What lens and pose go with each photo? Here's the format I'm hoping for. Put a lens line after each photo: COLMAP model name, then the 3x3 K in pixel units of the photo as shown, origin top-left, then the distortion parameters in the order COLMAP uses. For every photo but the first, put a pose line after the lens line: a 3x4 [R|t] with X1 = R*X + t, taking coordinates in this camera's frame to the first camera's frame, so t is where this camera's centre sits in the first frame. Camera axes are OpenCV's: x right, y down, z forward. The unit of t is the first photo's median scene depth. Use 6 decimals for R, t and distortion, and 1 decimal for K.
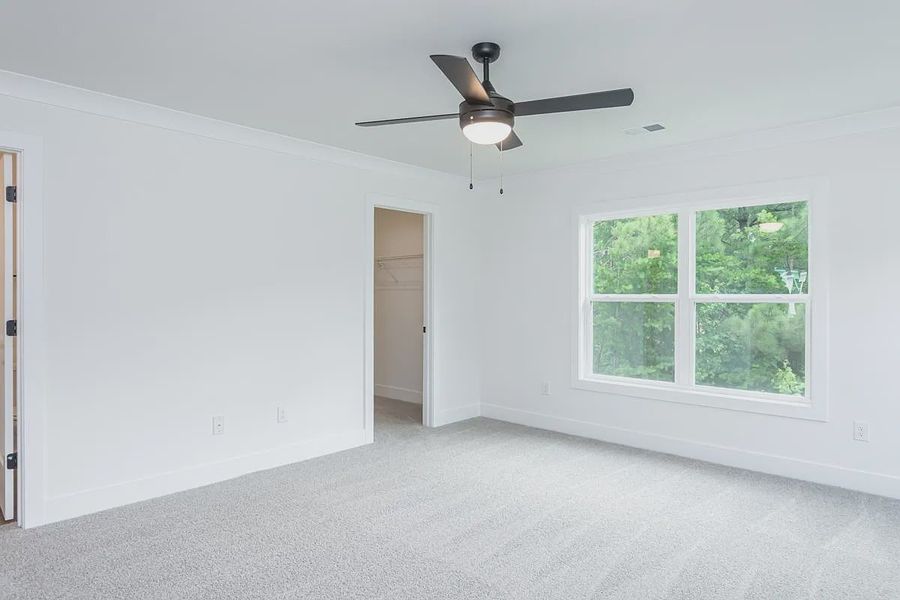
lens RADIAL K [[567.6, 0, 450.0], [0, 567.6, 300.0], [0, 0, 1]] dist [0.004007, 0.000387]
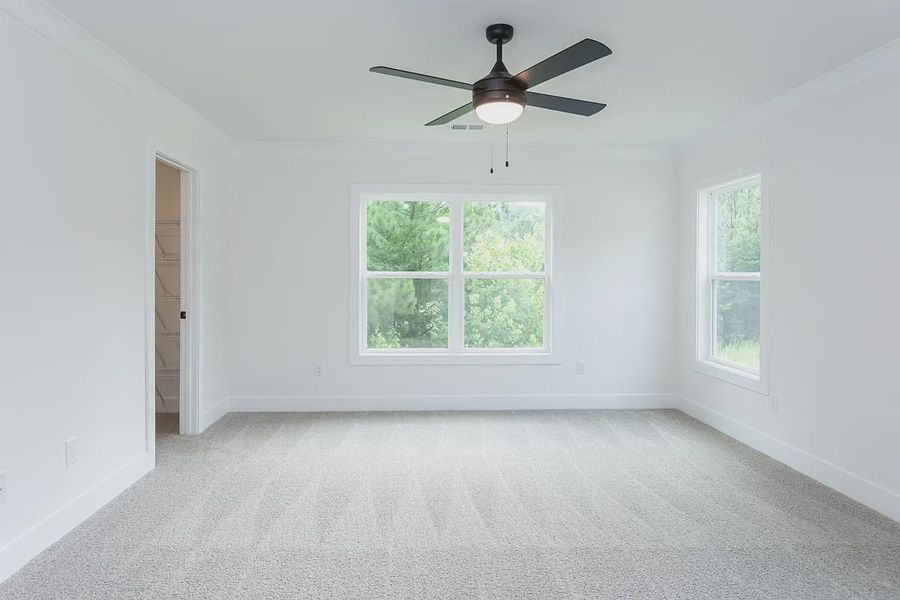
lens RADIAL K [[558.1, 0, 453.5], [0, 558.1, 292.9], [0, 0, 1]] dist [0.002980, 0.000235]
pose [[0.691546, -0.026781, 0.721836, -0.401891], [0.007268, 0.999520, 0.030120, -0.001739], [-0.722296, -0.015583, 0.691409, 0.202619]]
